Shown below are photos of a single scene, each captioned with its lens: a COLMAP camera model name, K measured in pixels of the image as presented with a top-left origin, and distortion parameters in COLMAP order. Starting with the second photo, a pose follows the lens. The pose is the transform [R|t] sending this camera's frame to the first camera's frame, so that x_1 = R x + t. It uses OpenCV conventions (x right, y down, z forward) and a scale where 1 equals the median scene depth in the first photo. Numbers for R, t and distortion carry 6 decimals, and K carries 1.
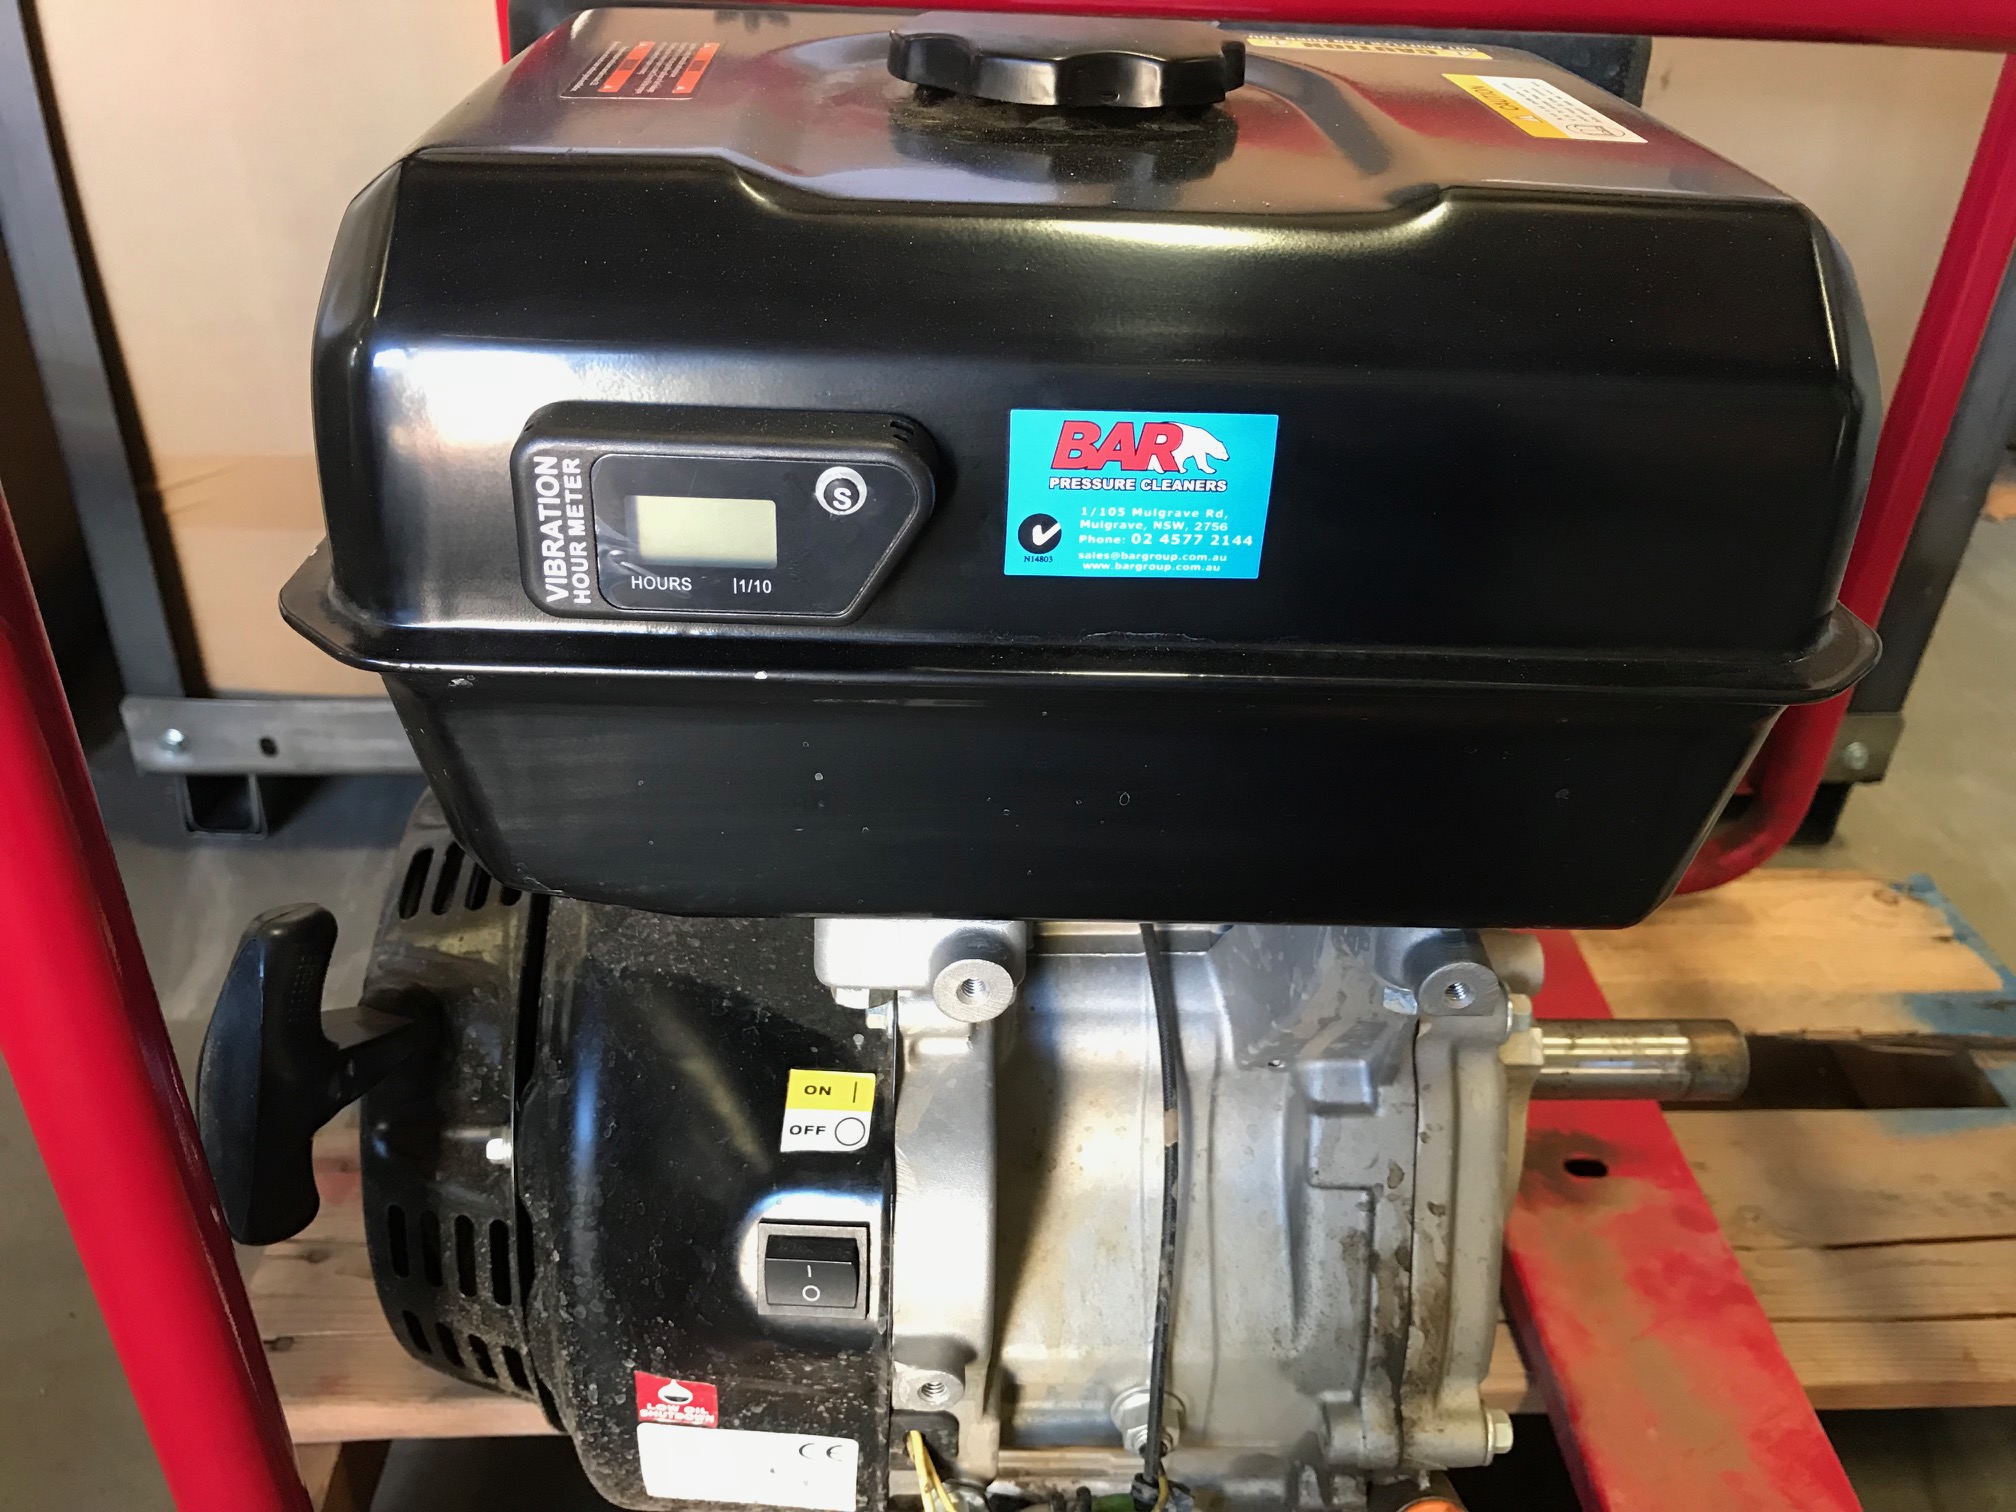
lens RADIAL K [[1595.5, 0, 1000.6], [0, 1595.5, 768.9], [0, 0, 1]] dist [0.063581, -0.269271]
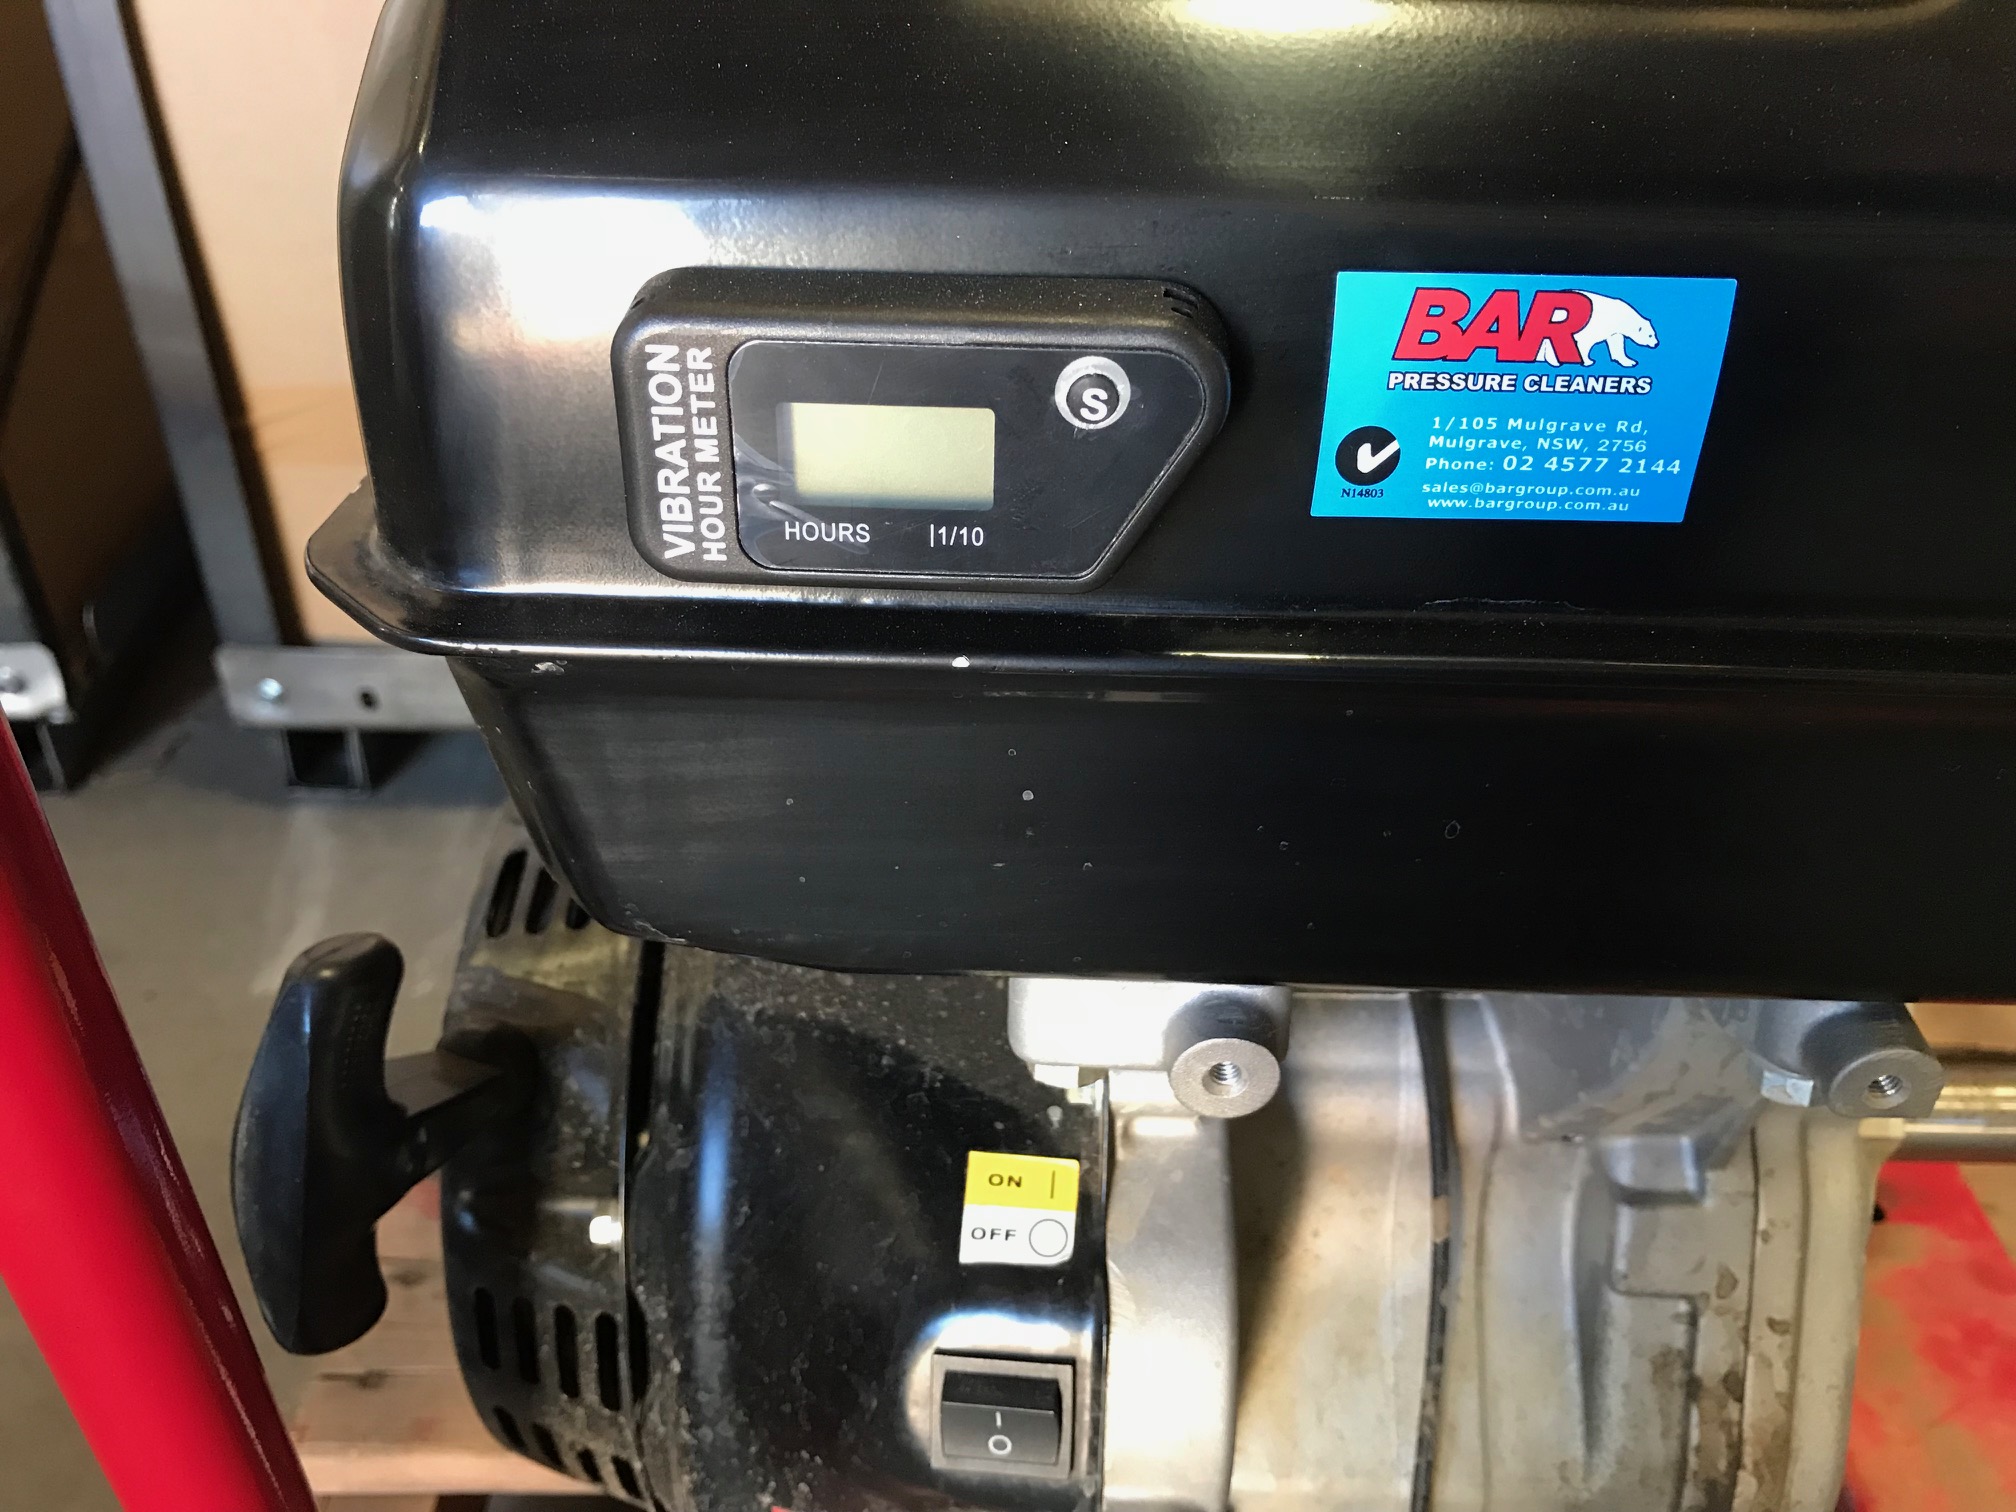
lens RADIAL K [[1595.5, 0, 1000.6], [0, 1595.5, 768.9], [0, 0, 1]] dist [0.063581, -0.269271]
pose [[0.997745, 0.007959, -0.066652, -0.063880], [-0.005456, 0.999276, 0.037650, -0.028264], [0.066904, -0.037201, 0.997066, 0.220775]]
